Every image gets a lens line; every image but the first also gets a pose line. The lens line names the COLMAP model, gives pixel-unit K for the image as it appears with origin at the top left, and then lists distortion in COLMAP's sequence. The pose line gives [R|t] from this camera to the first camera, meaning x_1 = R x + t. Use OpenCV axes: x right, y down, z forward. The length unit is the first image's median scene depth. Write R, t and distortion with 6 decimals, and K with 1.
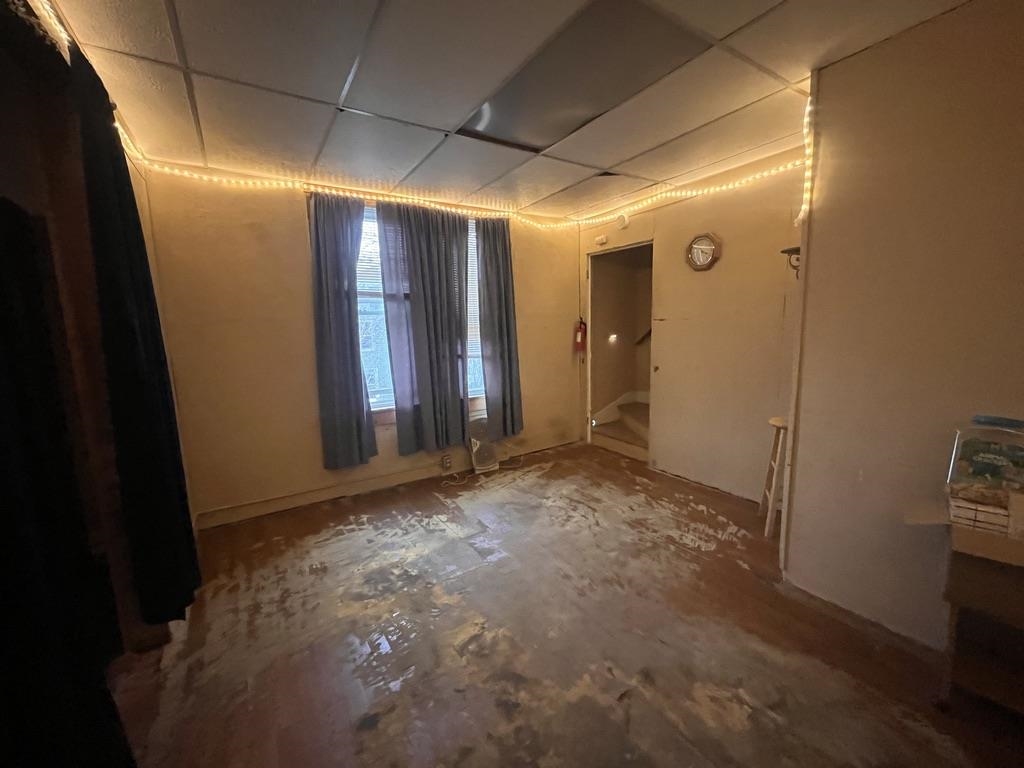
lens RADIAL K [[414.8, 0, 511.4], [0, 414.8, 386.5], [0, 0, 1]] dist [-0.006351, -0.000353]
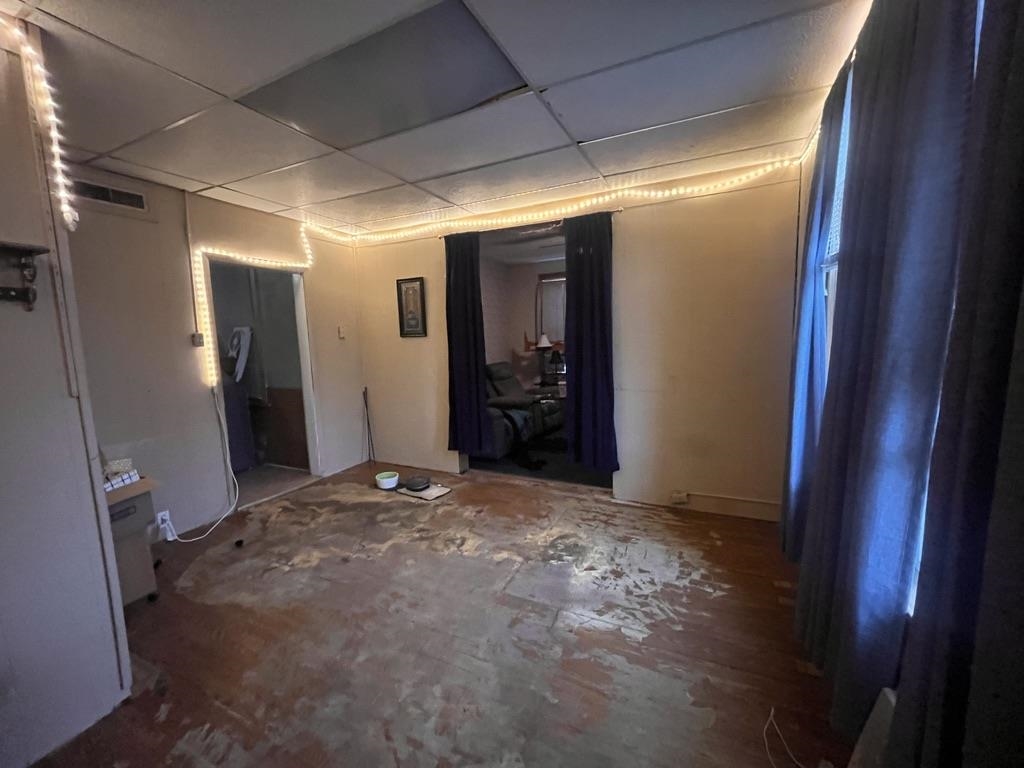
lens RADIAL K [[414.8, 0, 523.1], [0, 414.8, 387.5], [0, 0, 1]] dist [-0.006351, -0.000353]
pose [[-0.844341, 0.122453, -0.521627, 0.293990], [-0.024539, 0.963675, 0.265947, -0.239249], [0.535245, 0.237350, -0.810665, 1.474080]]
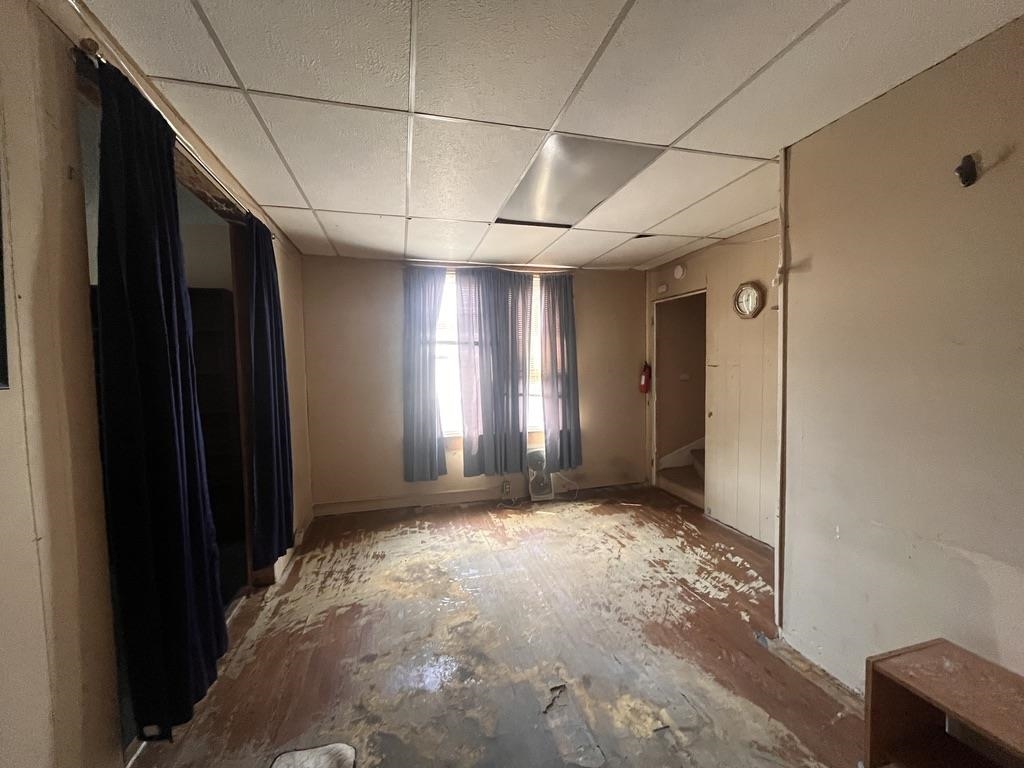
lens RADIAL K [[414.8, 0, 507.2], [0, 414.8, 384.4], [0, 0, 1]] dist [-0.006351, -0.000353]
pose [[0.950953, 0.028618, -0.308008, 0.261272], [-0.056307, 0.995091, -0.081389, -0.008217], [0.304167, 0.094740, 0.947896, -0.138261]]
